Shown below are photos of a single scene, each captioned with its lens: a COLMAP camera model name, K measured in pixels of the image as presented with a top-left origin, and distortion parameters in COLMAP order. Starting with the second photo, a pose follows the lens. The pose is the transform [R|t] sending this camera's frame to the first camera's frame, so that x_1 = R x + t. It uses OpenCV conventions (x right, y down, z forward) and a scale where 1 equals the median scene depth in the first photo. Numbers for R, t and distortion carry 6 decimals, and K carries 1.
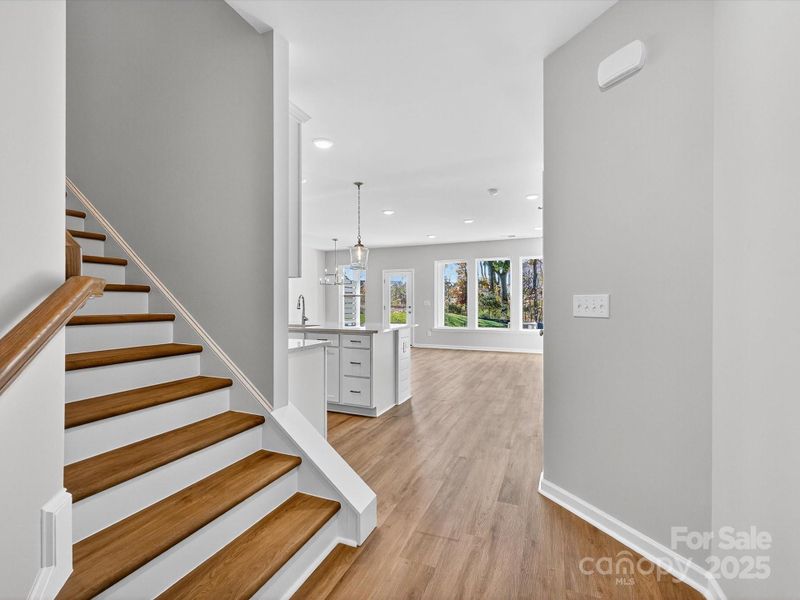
lens RADIAL K [[358.8, 0, 399.5], [0, 358.8, 304.0], [0, 0, 1]] dist [-0.001285, 0.000404]
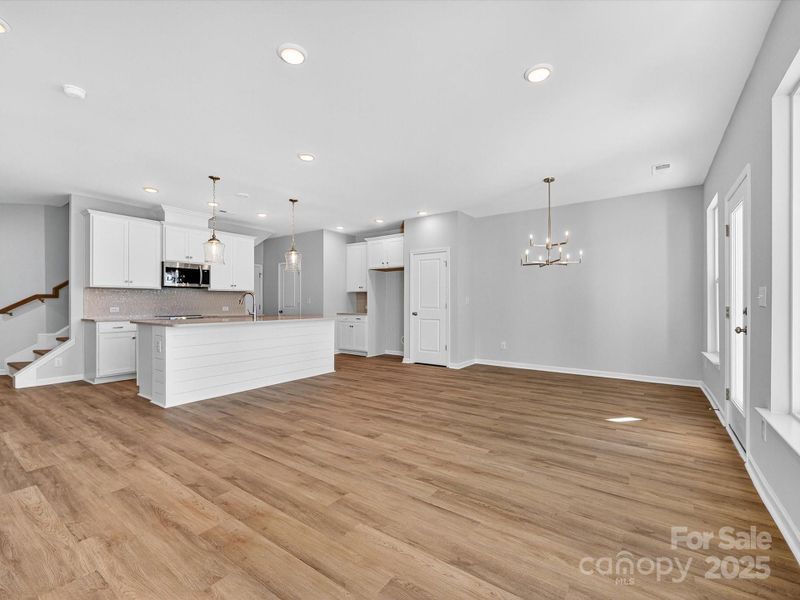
lens RADIAL K [[358.2, 0, 403.4], [0, 358.2, 301.5], [0, 0, 1]] dist [-0.003852, -0.000091]
pose [[-0.215348, -0.001956, -0.976535, 0.612553], [-0.003925, 0.999992, -0.001138, 0.003889], [0.976530, 0.003588, -0.215354, 1.433001]]
